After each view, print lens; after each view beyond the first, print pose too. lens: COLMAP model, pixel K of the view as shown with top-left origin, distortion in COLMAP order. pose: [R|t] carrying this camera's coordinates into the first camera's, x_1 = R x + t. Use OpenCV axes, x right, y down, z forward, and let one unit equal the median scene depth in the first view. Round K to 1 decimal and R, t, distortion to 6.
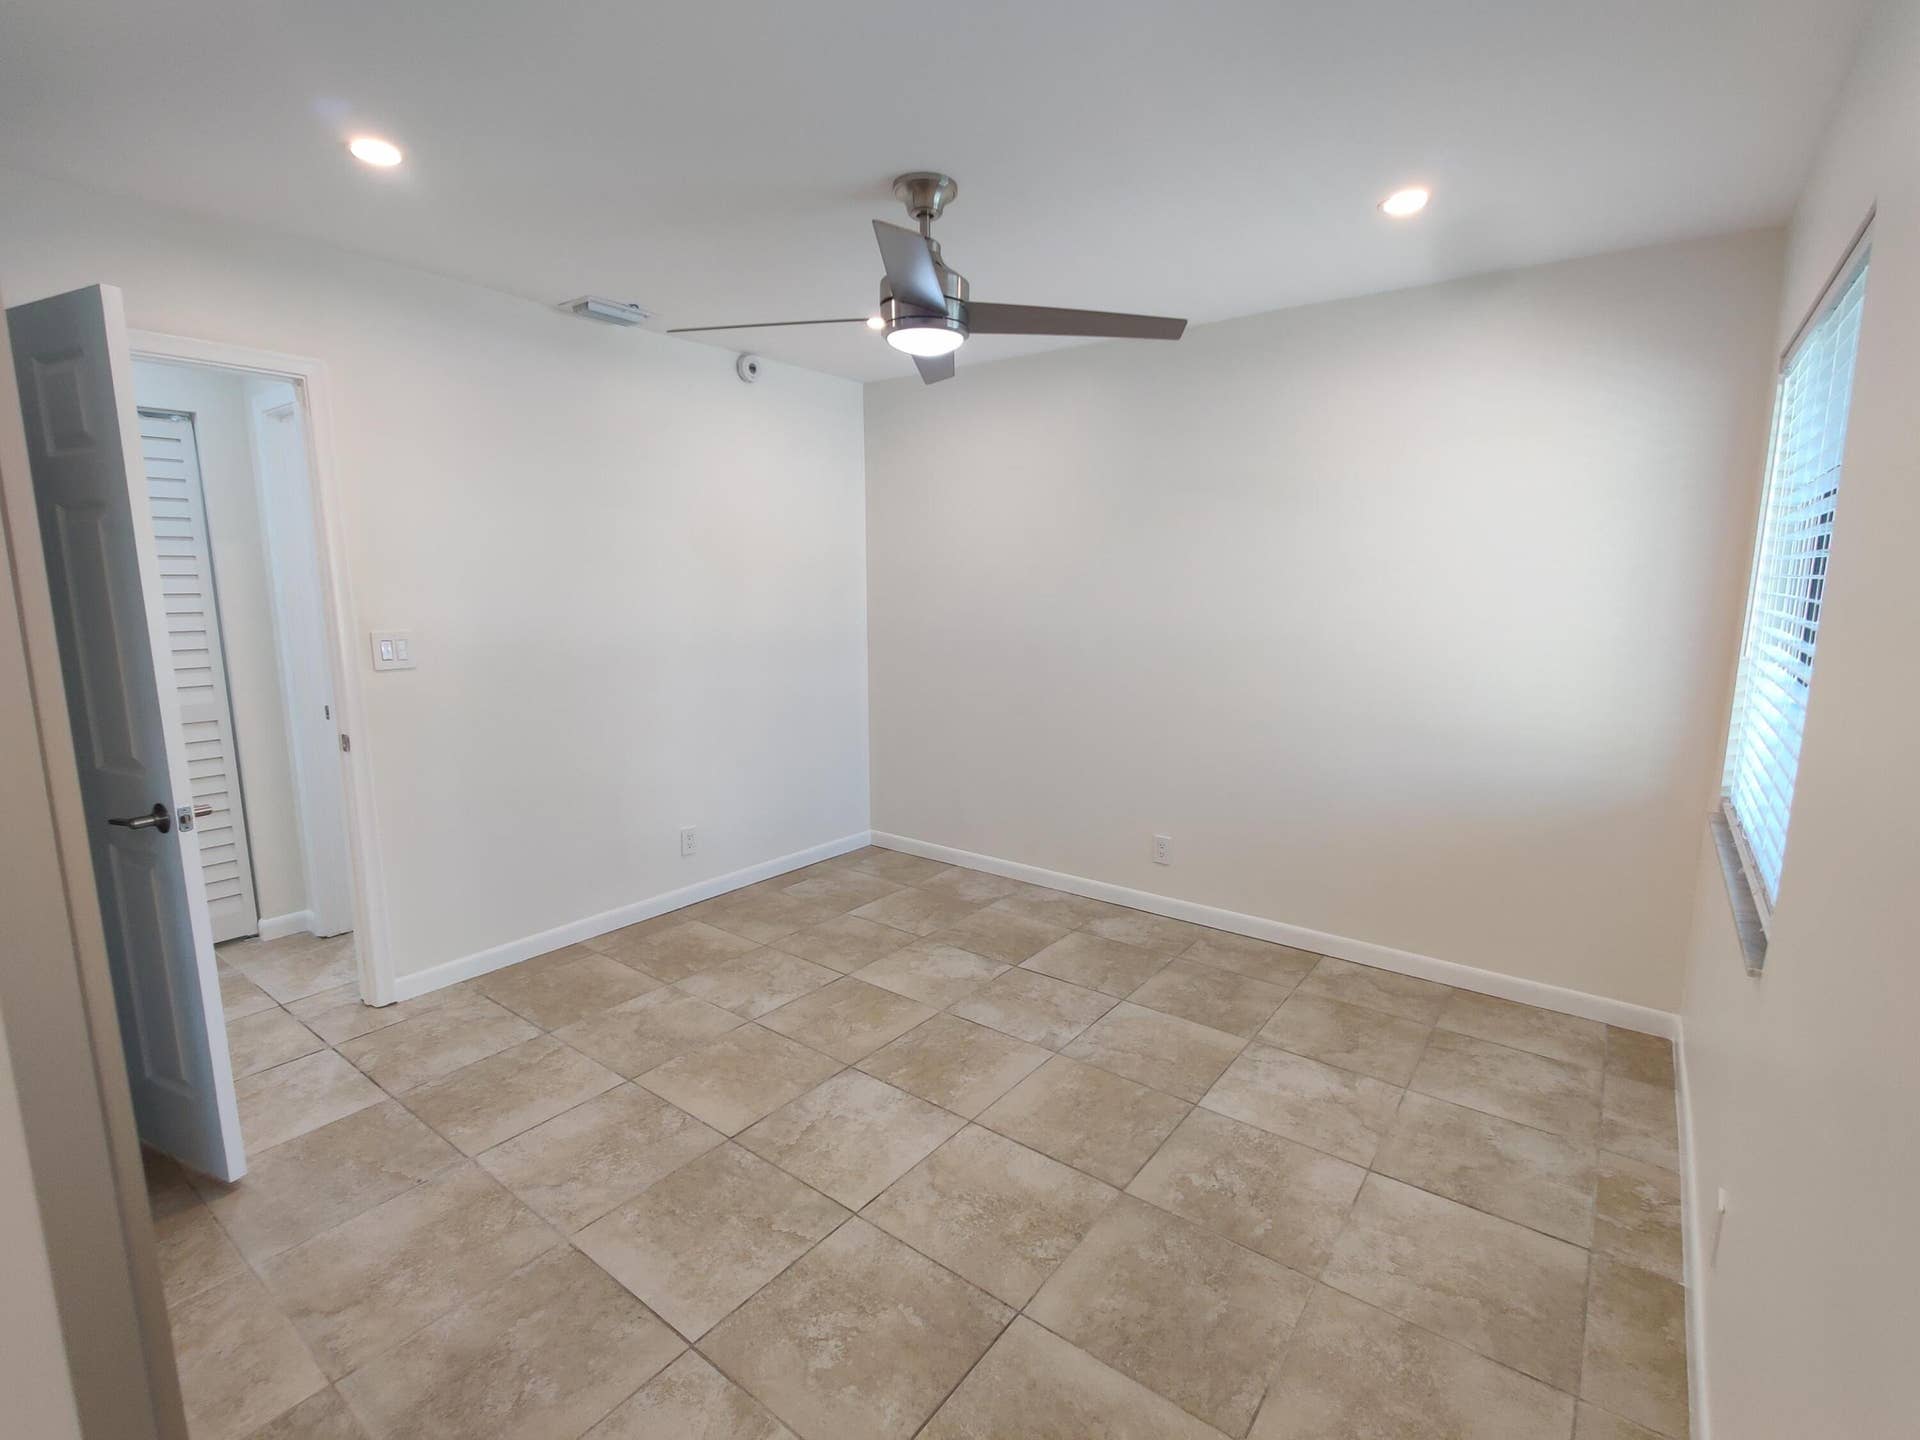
lens RADIAL K [[894.2, 0, 955.4], [0, 894.2, 725.3], [0, 0, 1]] dist [0.010064, -0.007632]
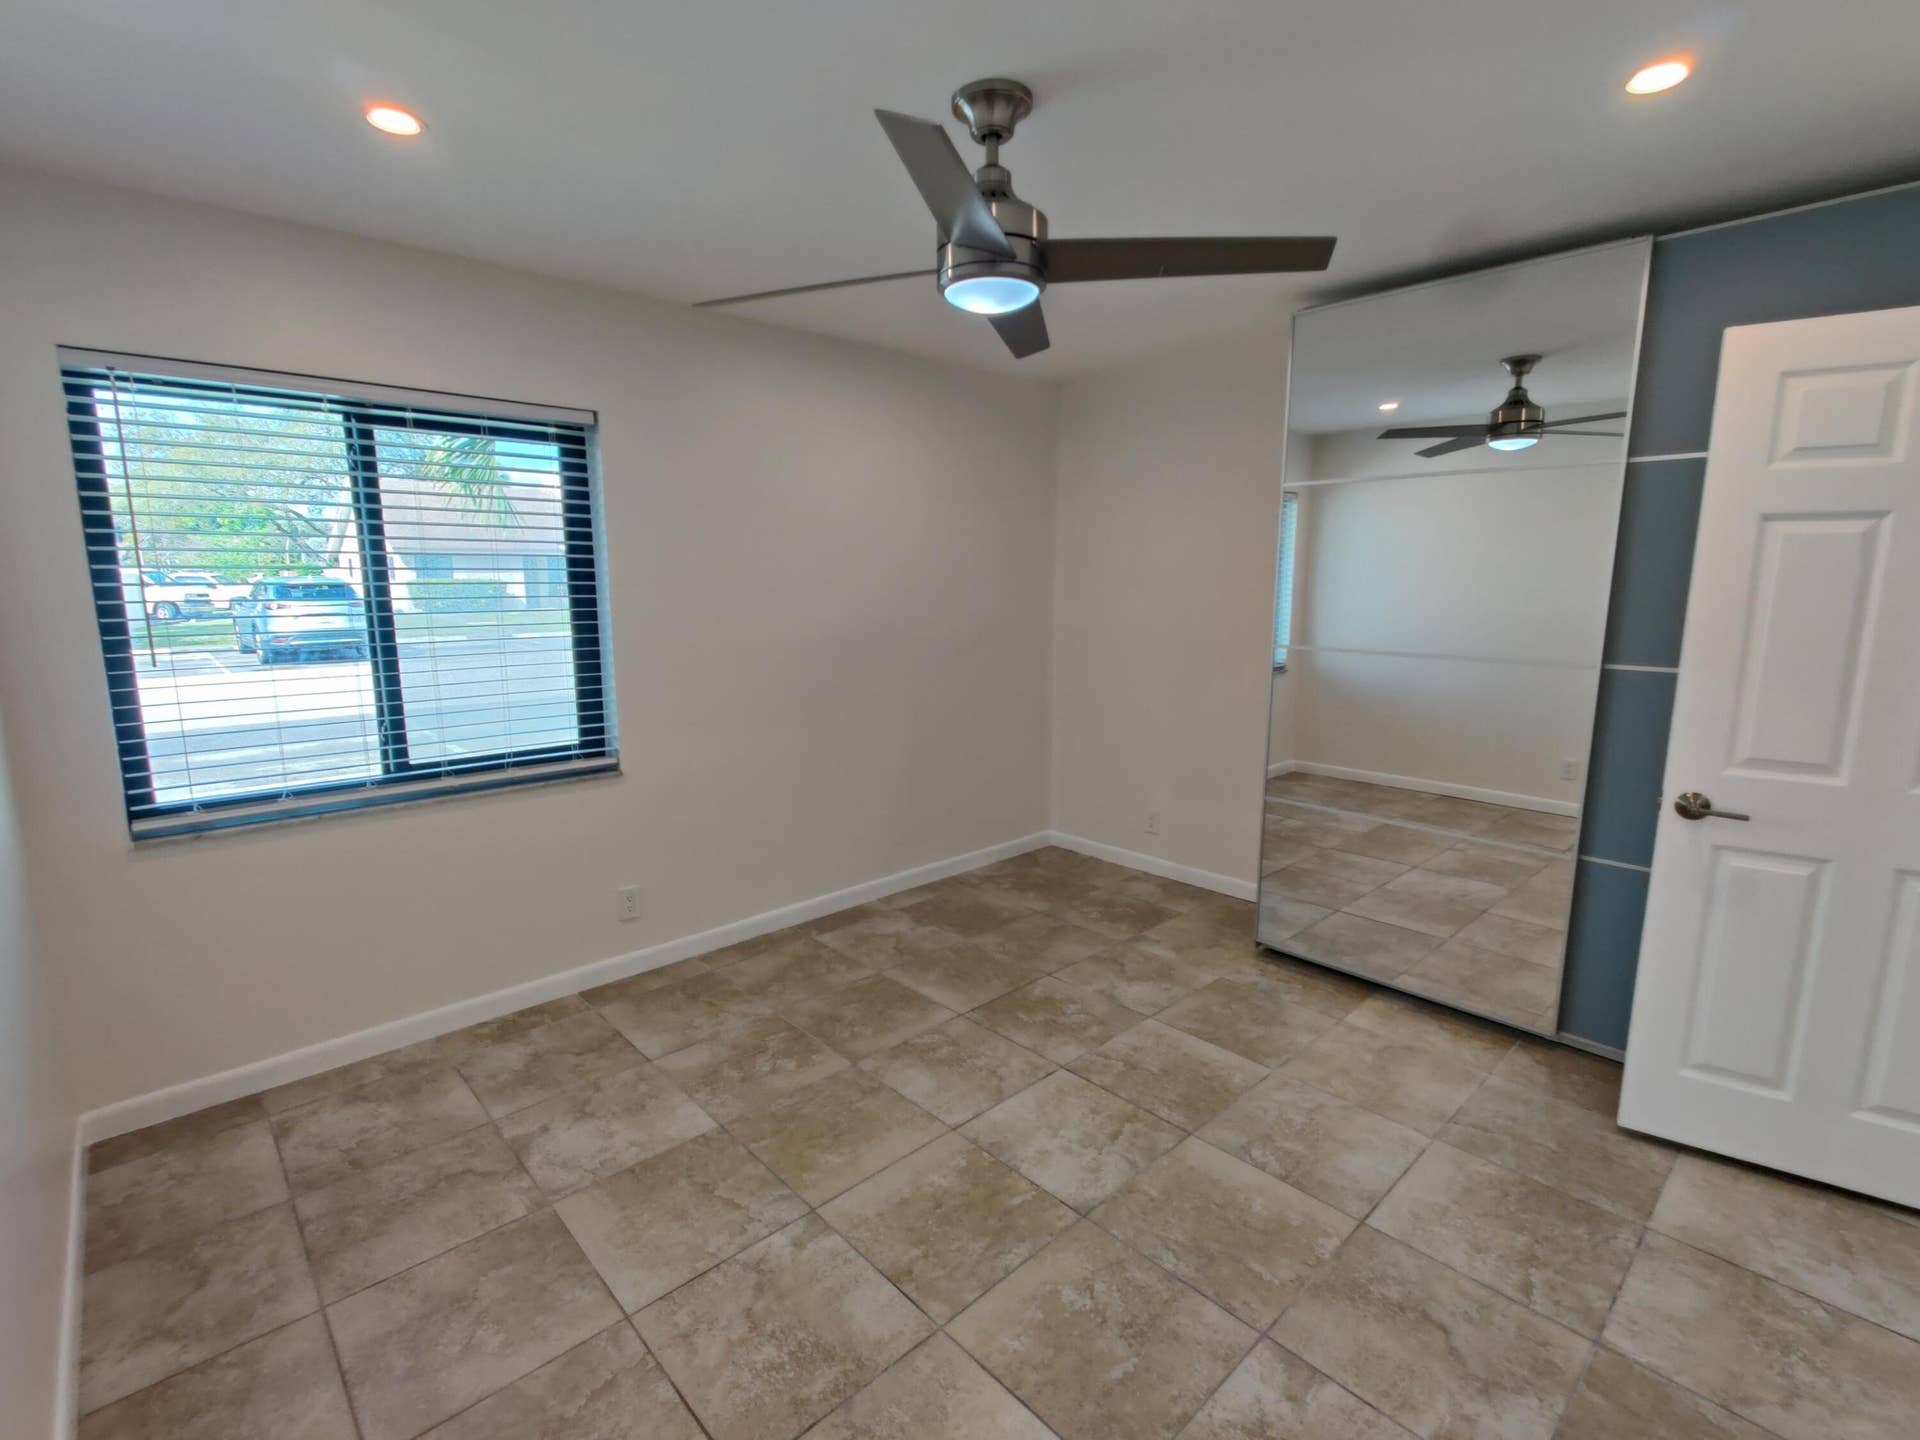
lens RADIAL K [[894.2, 0, 955.4], [0, 894.2, 725.3], [0, 0, 1]] dist [0.010064, -0.007632]
pose [[-0.984999, -0.028678, 0.170163, -0.137598], [0.028094, 0.946287, 0.322104, -0.297715], [-0.170261, 0.322052, -0.931286, 1.731015]]
